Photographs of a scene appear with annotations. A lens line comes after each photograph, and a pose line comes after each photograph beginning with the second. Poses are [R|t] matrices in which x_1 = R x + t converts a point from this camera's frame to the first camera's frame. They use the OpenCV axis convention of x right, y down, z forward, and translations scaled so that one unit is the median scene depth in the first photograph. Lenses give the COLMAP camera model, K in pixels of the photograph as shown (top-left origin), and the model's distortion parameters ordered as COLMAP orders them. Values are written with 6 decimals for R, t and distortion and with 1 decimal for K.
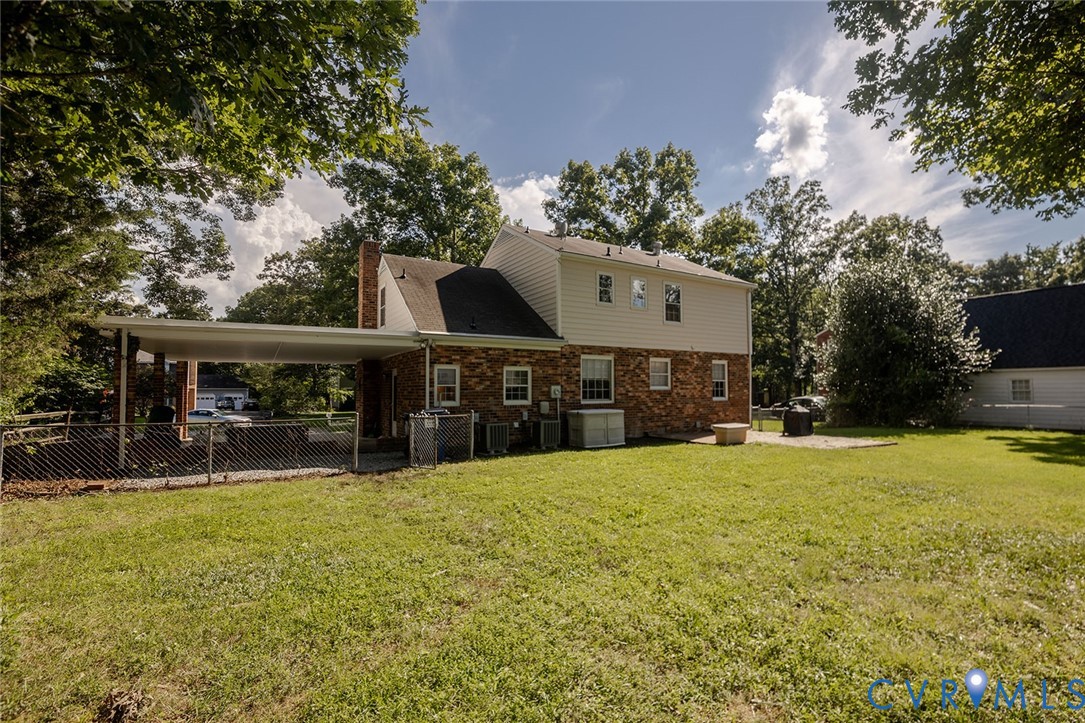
lens RADIAL K [[509.2, 0, 542.9], [0, 509.2, 382.6], [0, 0, 1]] dist [-0.003122, -0.000187]
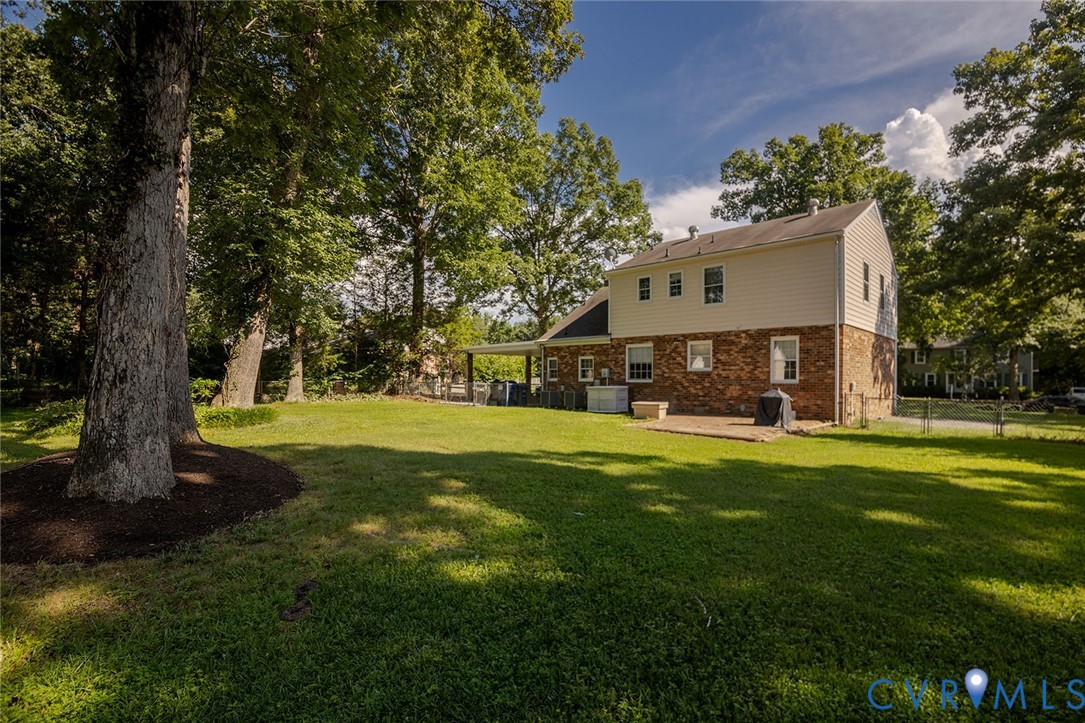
lens RADIAL K [[509.2, 0, 542.9], [0, 509.2, 382.6], [0, 0, 1]] dist [-0.003122, -0.000187]
pose [[0.233178, 0.012674, -0.972351, 1.200619], [0.007377, 0.999863, 0.014802, 0.020312], [0.972406, -0.010625, 0.233053, 0.447911]]
